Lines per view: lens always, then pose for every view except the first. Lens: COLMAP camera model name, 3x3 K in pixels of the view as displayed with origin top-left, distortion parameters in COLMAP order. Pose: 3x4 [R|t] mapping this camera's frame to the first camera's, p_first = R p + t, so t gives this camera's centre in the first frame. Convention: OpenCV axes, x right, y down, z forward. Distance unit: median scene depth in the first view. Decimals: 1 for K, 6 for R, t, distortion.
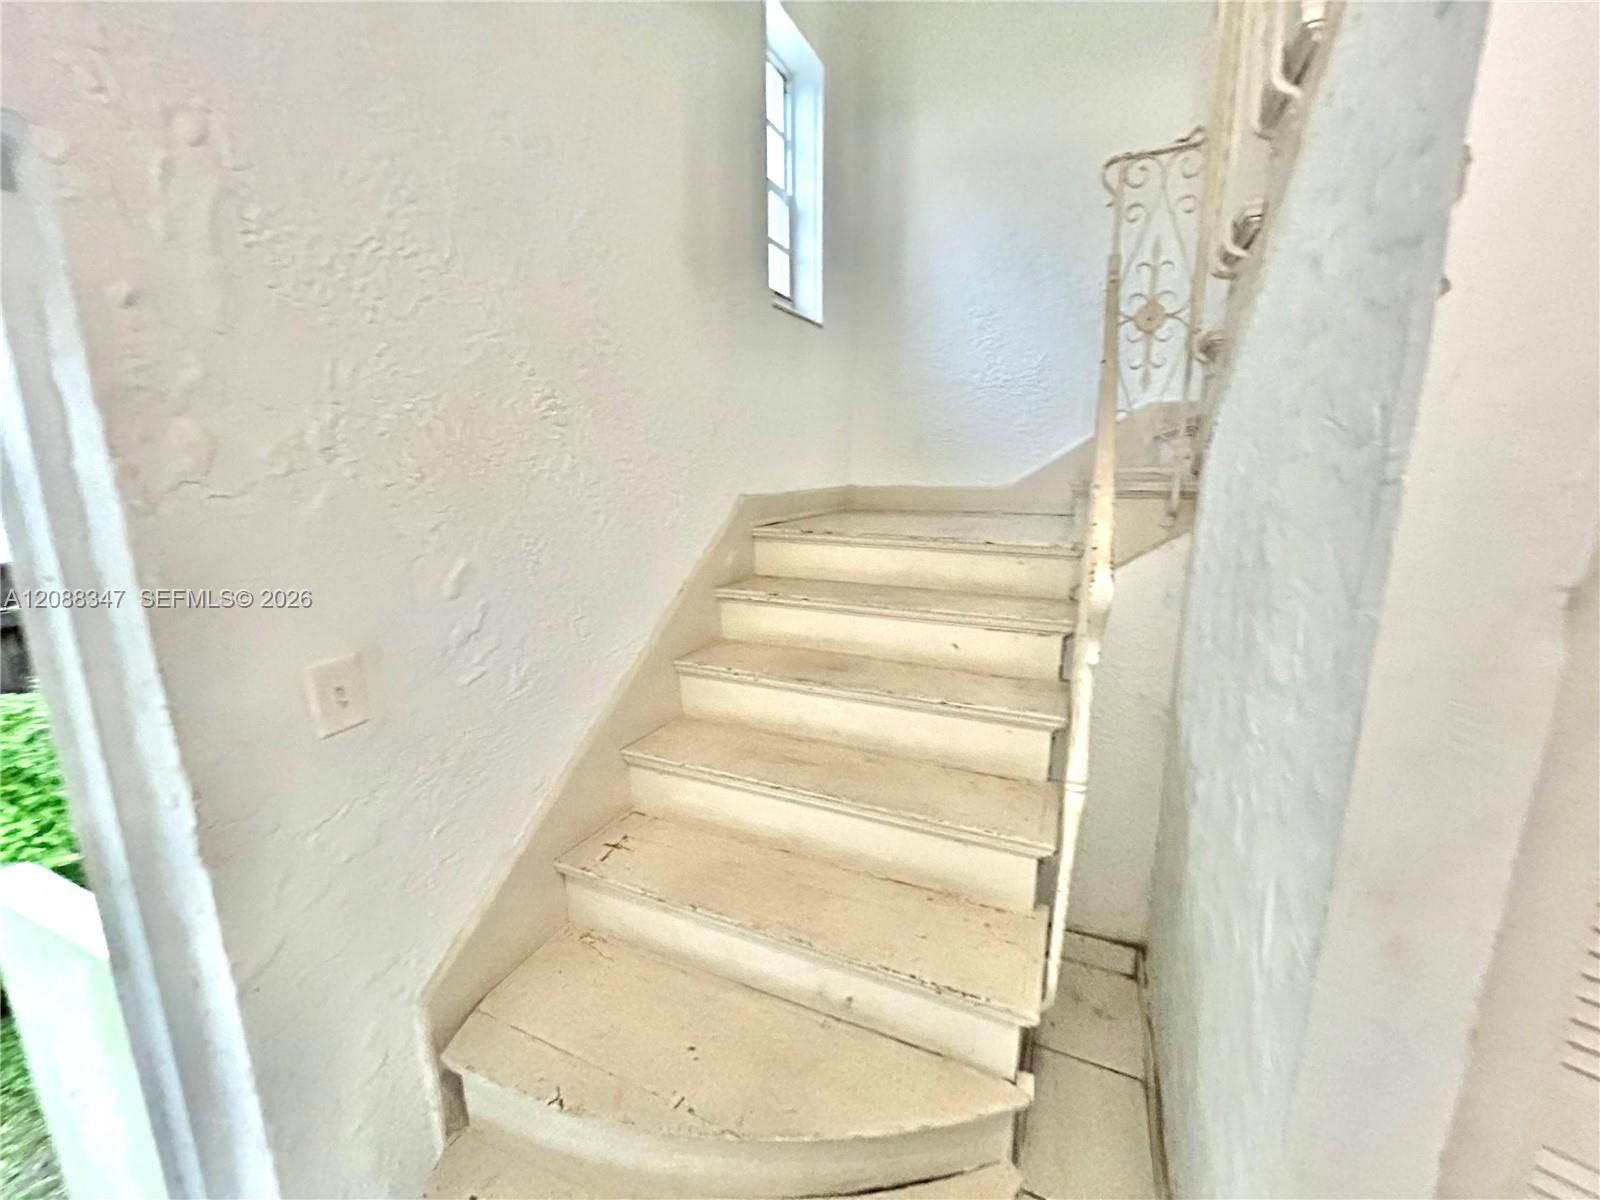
lens RADIAL K [[644.1, 0, 805.7], [0, 644.1, 592.2], [0, 0, 1]] dist [0.002899, 0.000444]
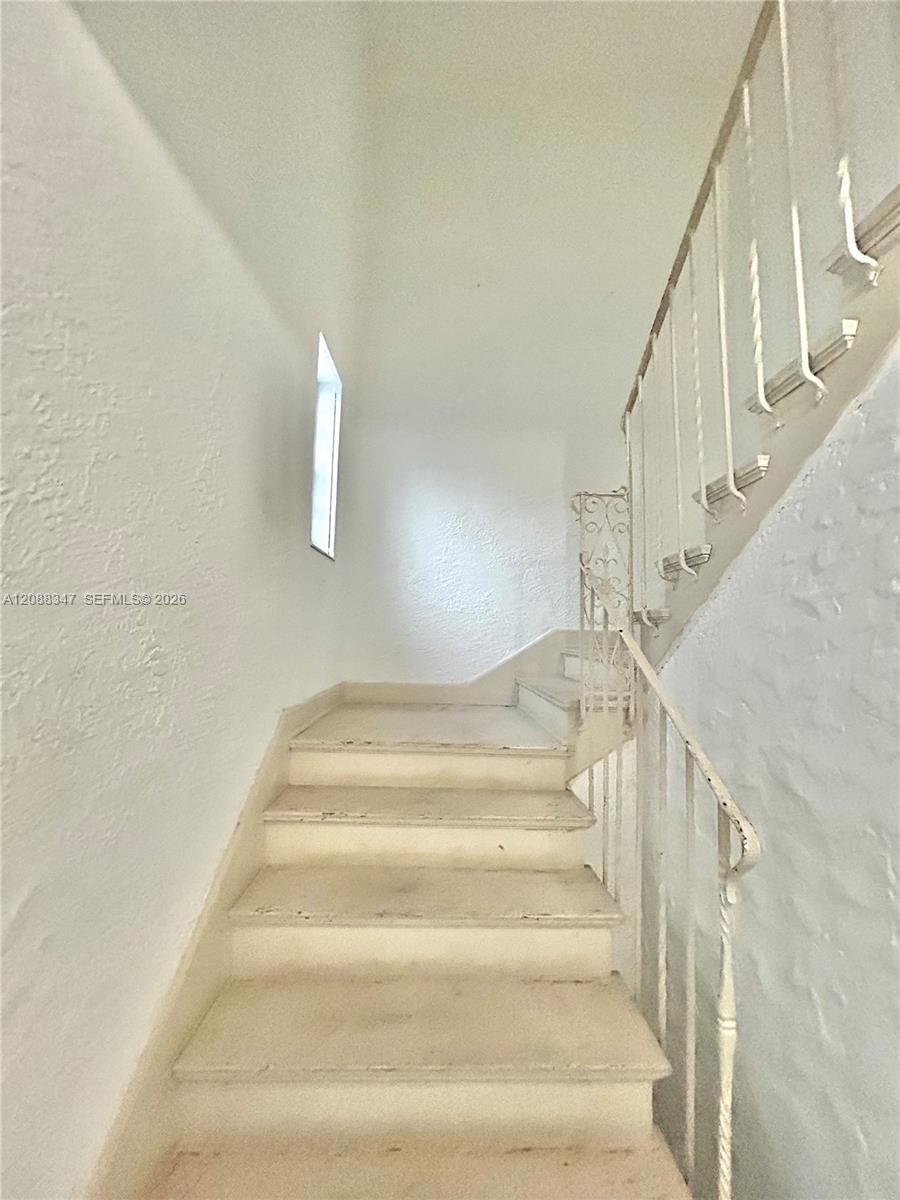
lens RADIAL K [[483.1, 0, 450.9], [0, 483.1, 597.8], [0, 0, 1]] dist [0.002899, 0.000444]
pose [[0.897448, 0.059247, 0.437124, -0.268273], [0.059791, 0.965456, -0.253613, -0.141019], [-0.437050, 0.253740, 0.862904, 0.178479]]
